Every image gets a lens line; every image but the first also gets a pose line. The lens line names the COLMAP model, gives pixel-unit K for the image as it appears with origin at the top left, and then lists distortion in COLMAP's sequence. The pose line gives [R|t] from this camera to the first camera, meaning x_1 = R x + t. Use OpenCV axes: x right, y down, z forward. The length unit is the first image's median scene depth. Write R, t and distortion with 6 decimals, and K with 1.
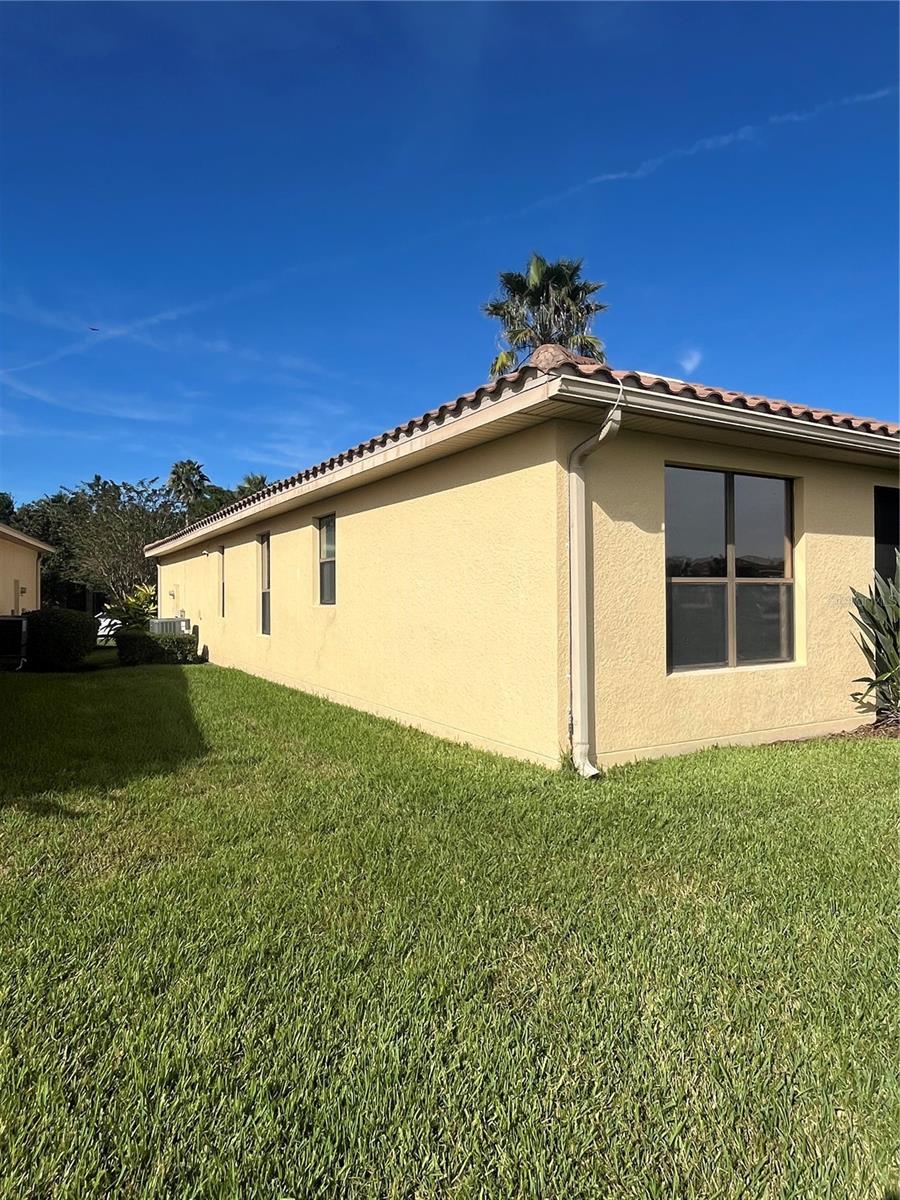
lens RADIAL K [[710.2, 0, 444.6], [0, 710.2, 589.7], [0, 0, 1]] dist [0.000982, -0.003580]
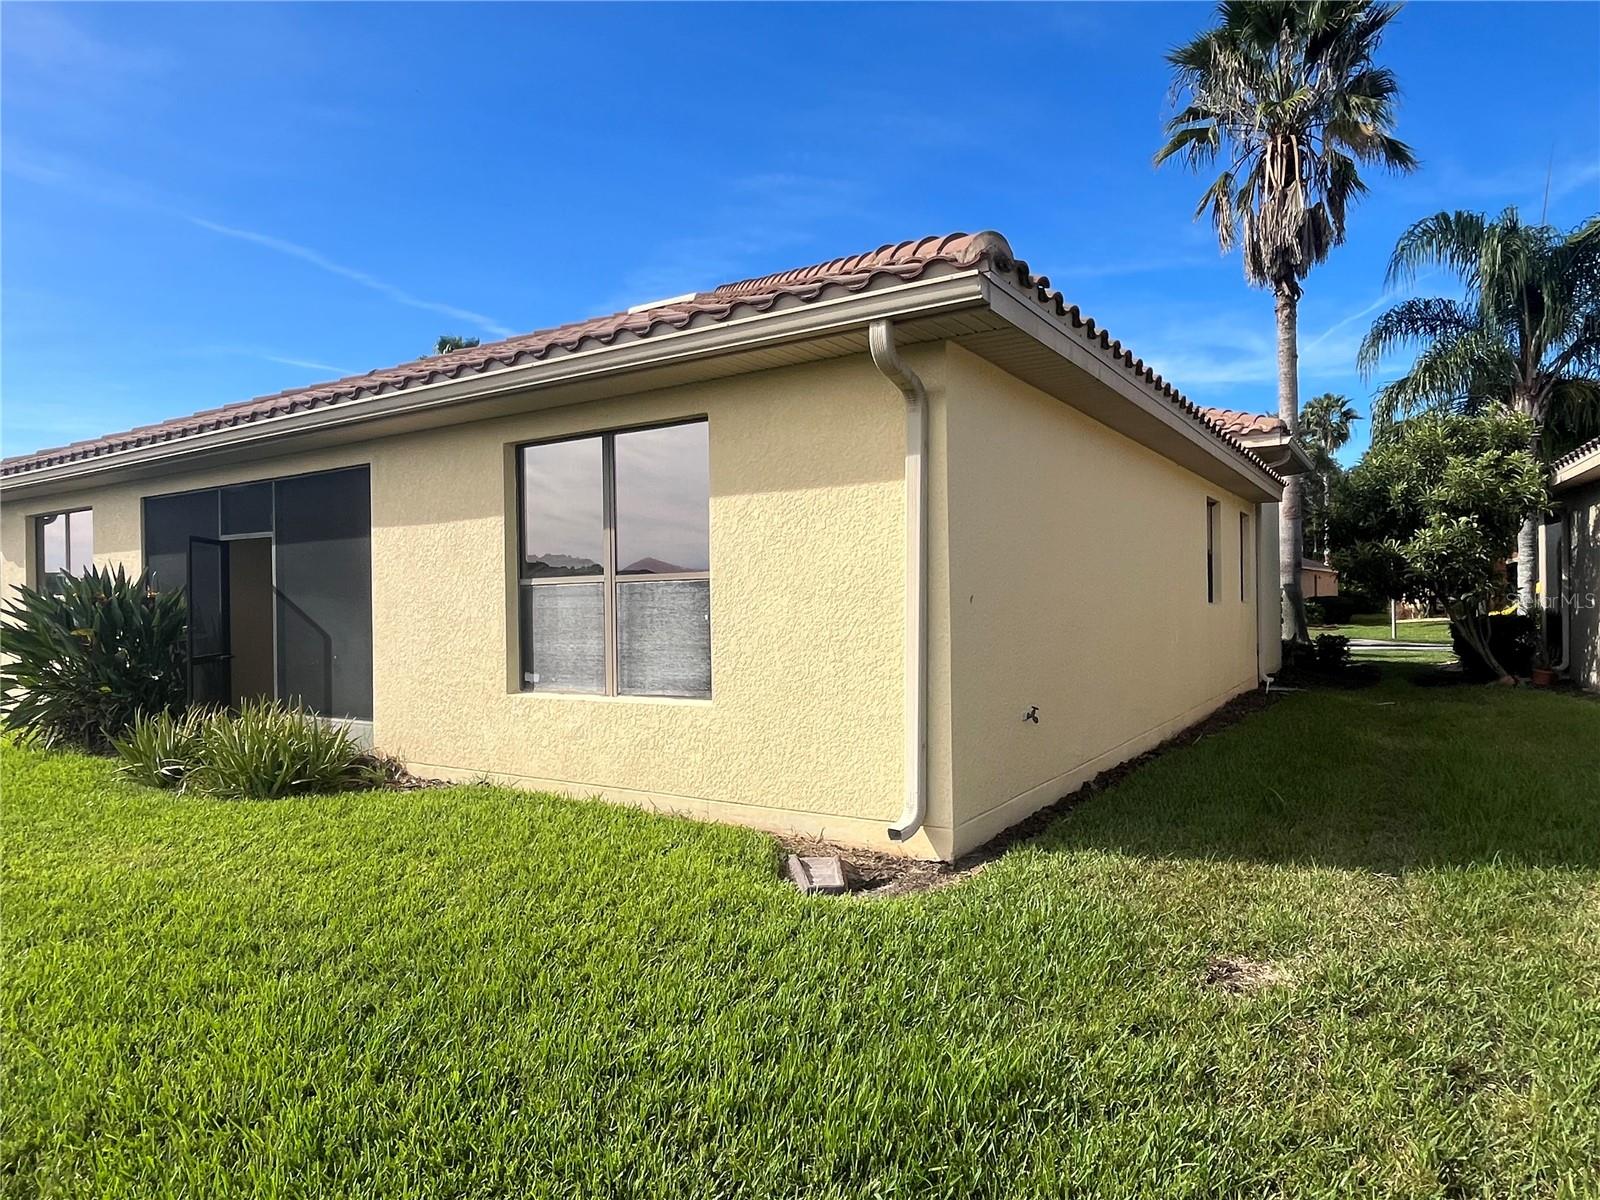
lens RADIAL K [[946.9, 0, 800.0], [0, 946.9, 600.0], [0, 0, 1]] dist [0.000982, -0.003580]
pose [[0.468816, 0.003933, -0.883287, 1.601406], [0.026685, 0.999471, 0.018614, -0.005249], [0.882893, -0.032297, 0.468463, 0.832672]]
